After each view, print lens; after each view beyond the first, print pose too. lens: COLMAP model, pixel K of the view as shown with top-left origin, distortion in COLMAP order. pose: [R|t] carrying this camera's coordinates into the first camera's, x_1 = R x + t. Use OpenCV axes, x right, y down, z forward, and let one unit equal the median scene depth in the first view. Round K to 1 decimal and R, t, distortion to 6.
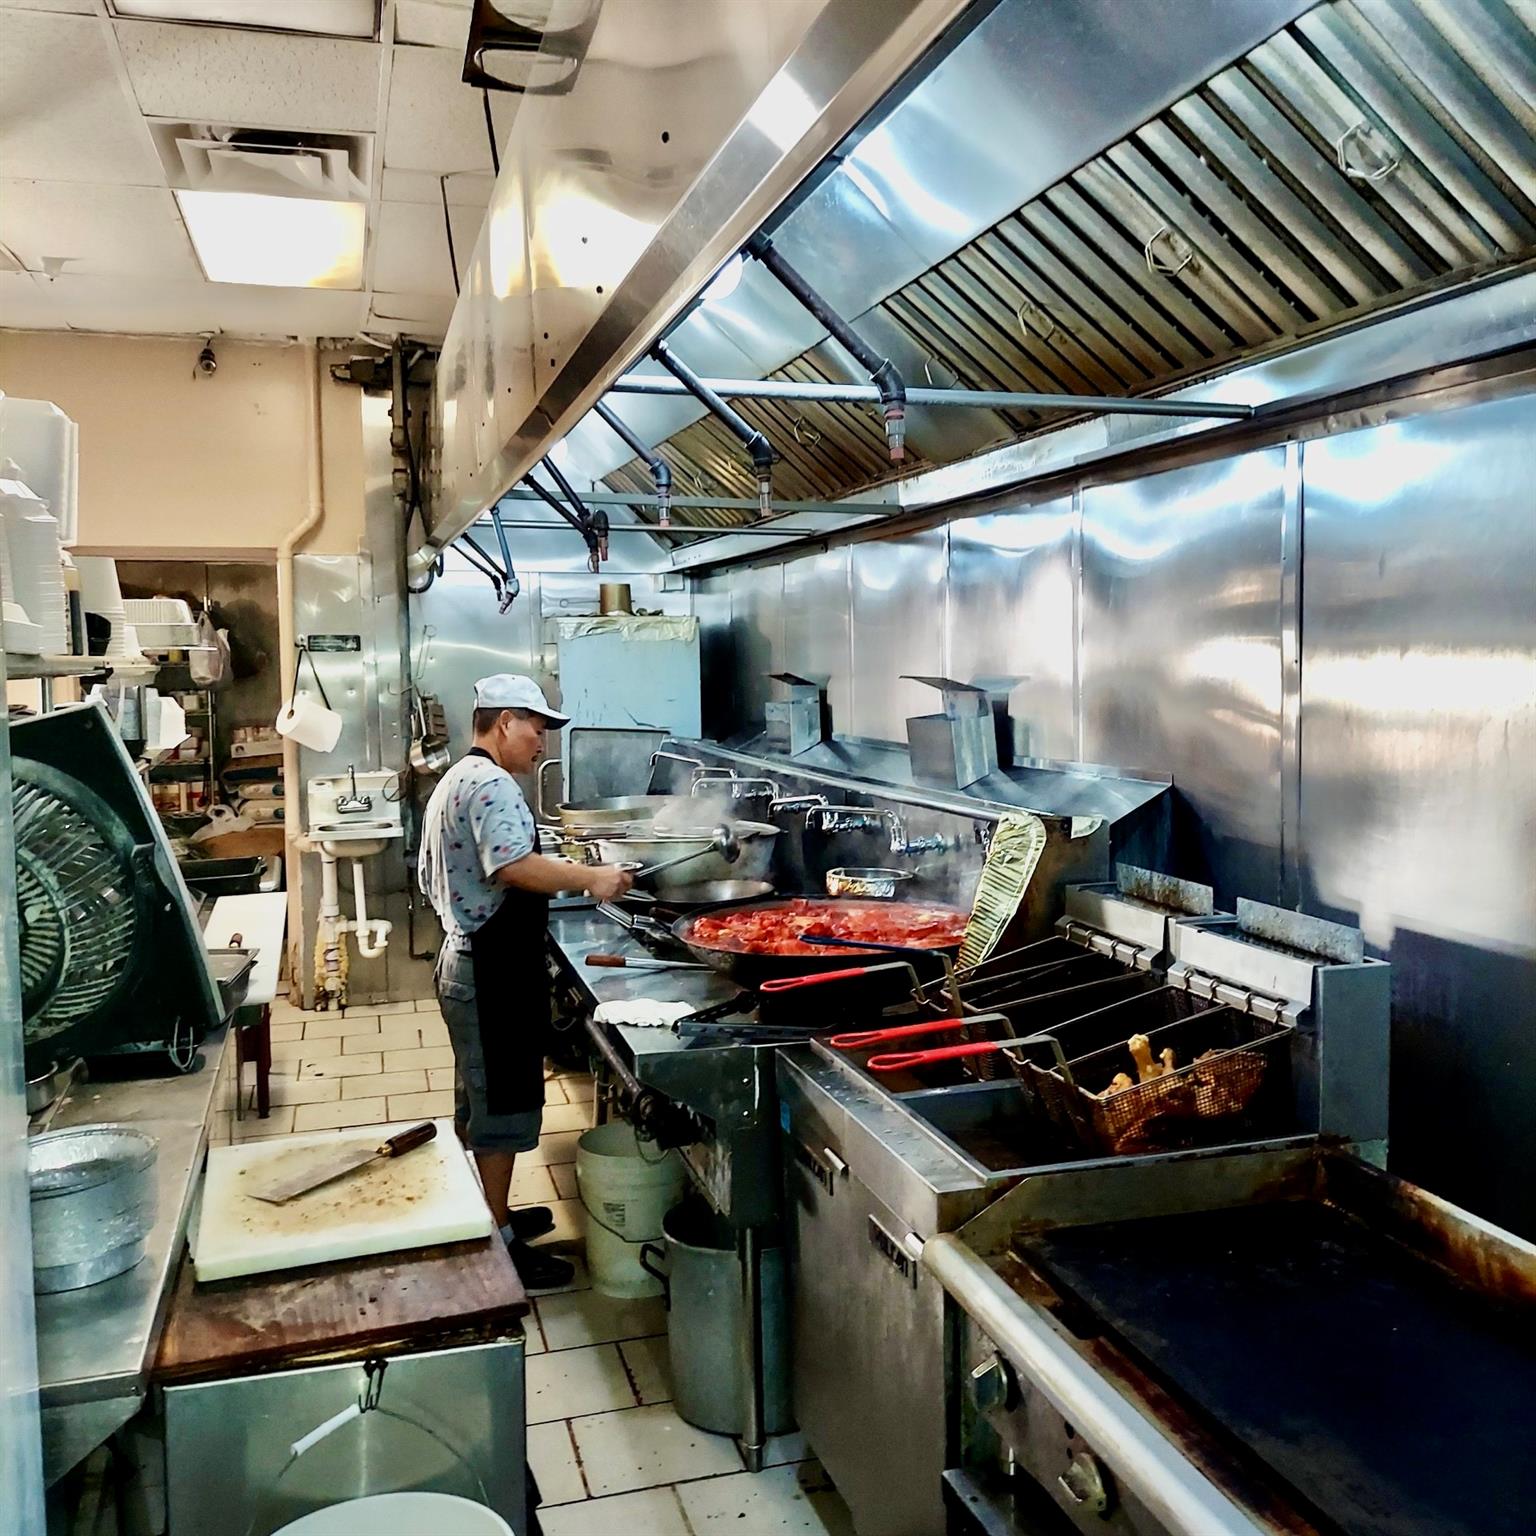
lens RADIAL K [[1415.3, 0, 768.0], [0, 1415.3, 768.0], [0, 0, 1]] dist [0.086909, -0.117772]
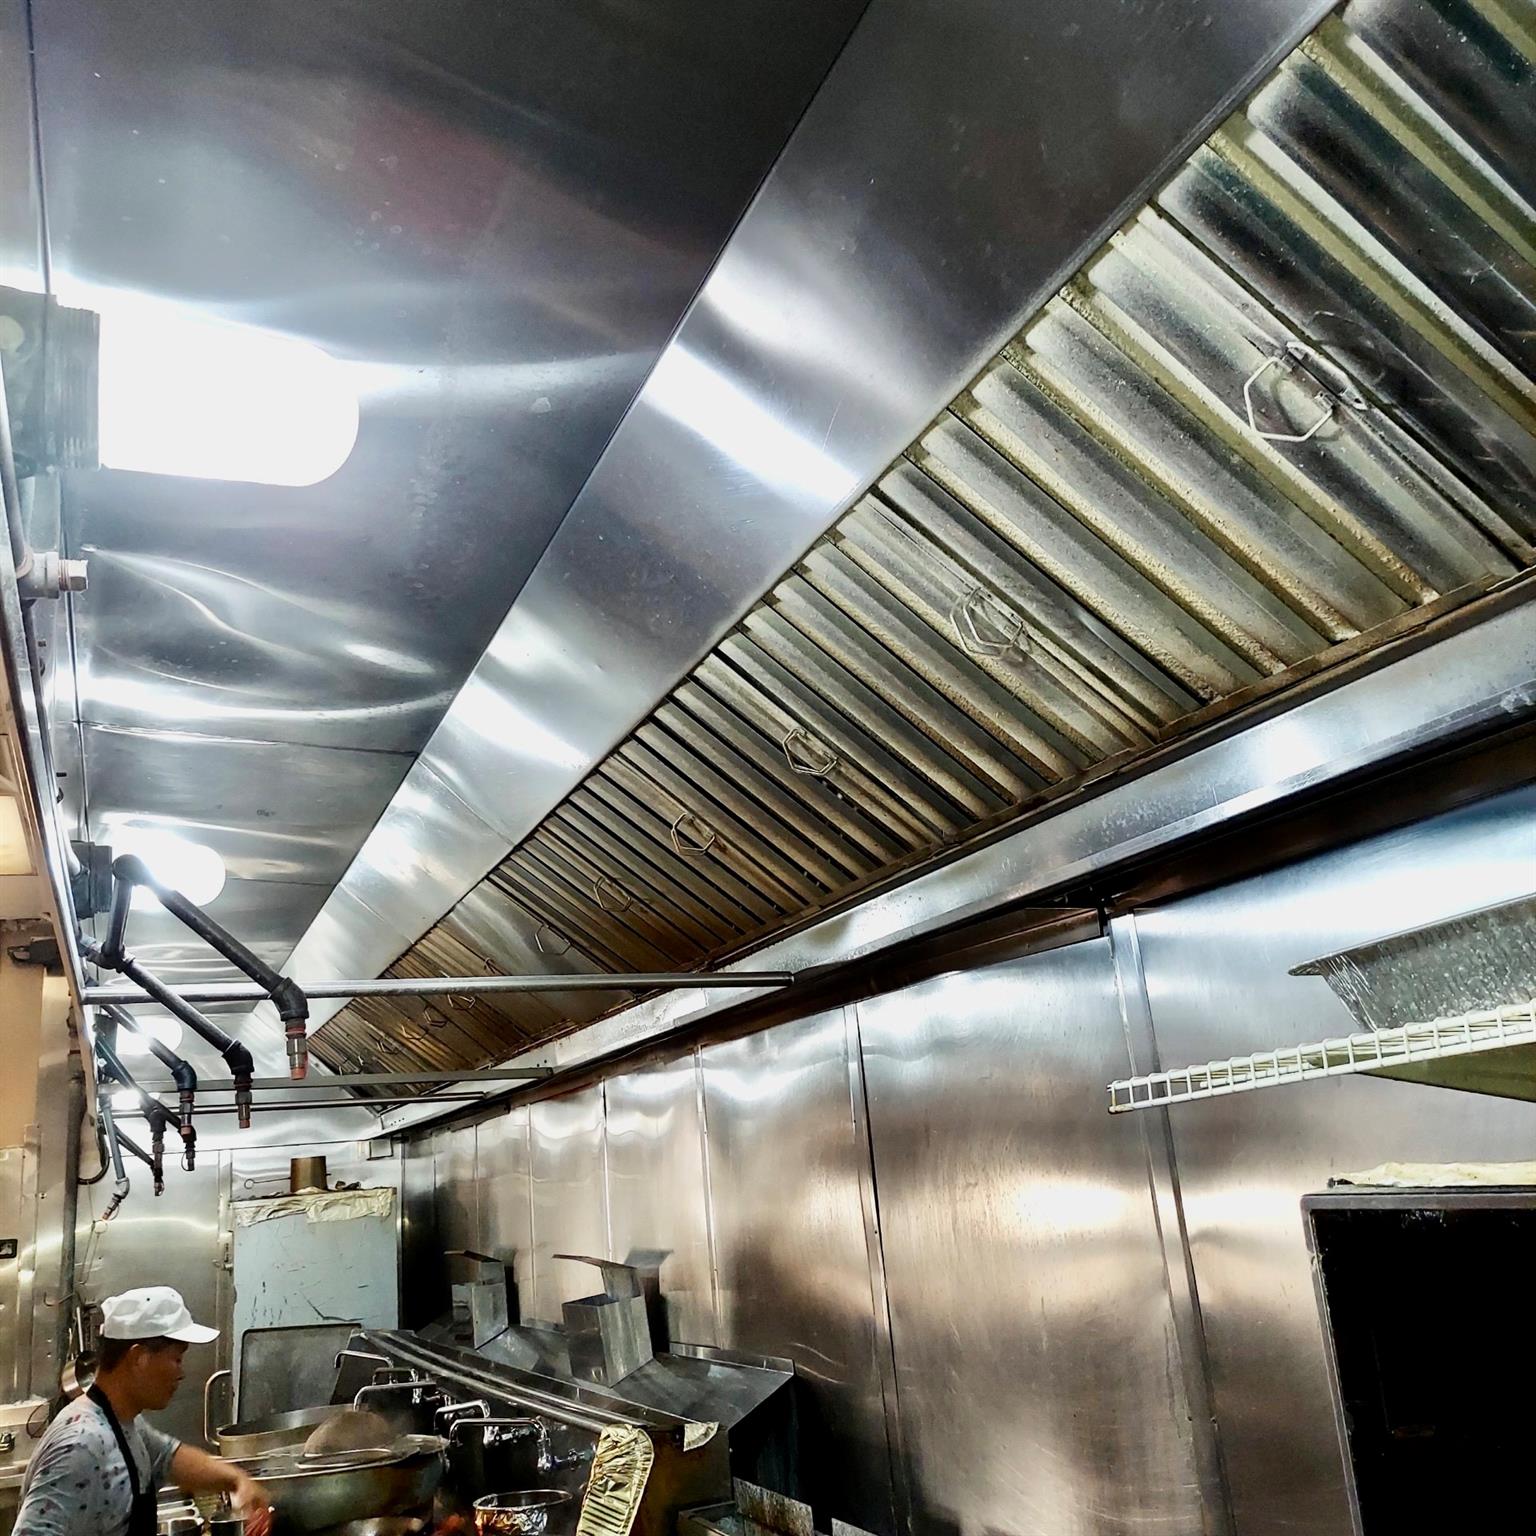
lens RADIAL K [[1454.2, 0, 768.0], [0, 1454.2, 768.0], [0, 0, 1]] dist [0.003476, -0.018376]
pose [[0.990156, -0.043131, 0.133157, 0.112204], [0.087110, 0.934535, -0.345045, -0.021570], [-0.109558, 0.353248, 0.929093, 0.000494]]
